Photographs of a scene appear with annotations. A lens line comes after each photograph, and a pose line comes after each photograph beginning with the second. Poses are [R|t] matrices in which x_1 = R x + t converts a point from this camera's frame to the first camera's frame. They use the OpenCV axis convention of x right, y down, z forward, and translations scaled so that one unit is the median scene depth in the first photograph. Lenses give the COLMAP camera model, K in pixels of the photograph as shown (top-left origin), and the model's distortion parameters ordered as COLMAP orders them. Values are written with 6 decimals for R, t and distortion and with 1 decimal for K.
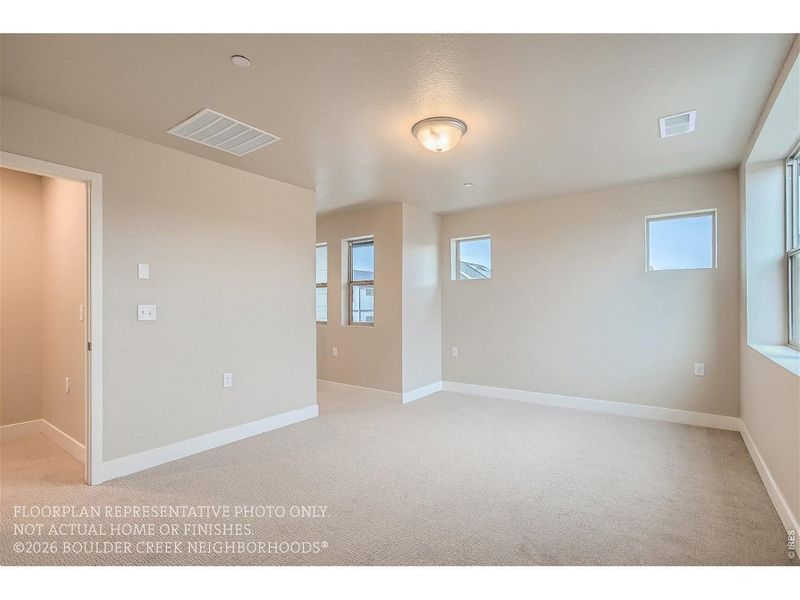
lens RADIAL K [[371.9, 0, 400.2], [0, 371.9, 301.5], [0, 0, 1]] dist [-0.017101, 0.013814]
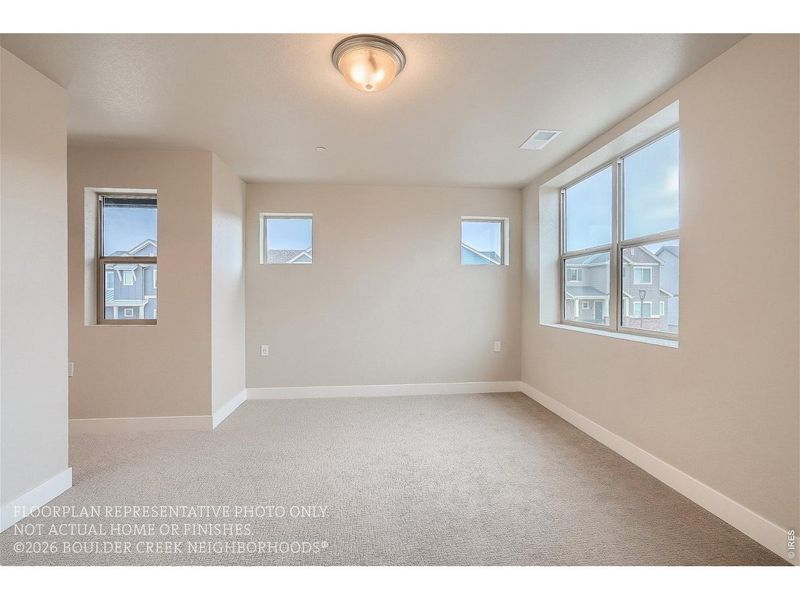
lens RADIAL K [[371.9, 0, 407.0], [0, 371.9, 293.0], [0, 0, 1]] dist [-0.017101, 0.013814]
pose [[0.757054, 0.006067, 0.653324, -0.175768], [-0.007769, 0.999970, -0.000284, 0.005934], [-0.653306, -0.004860, 0.757079, 0.200678]]
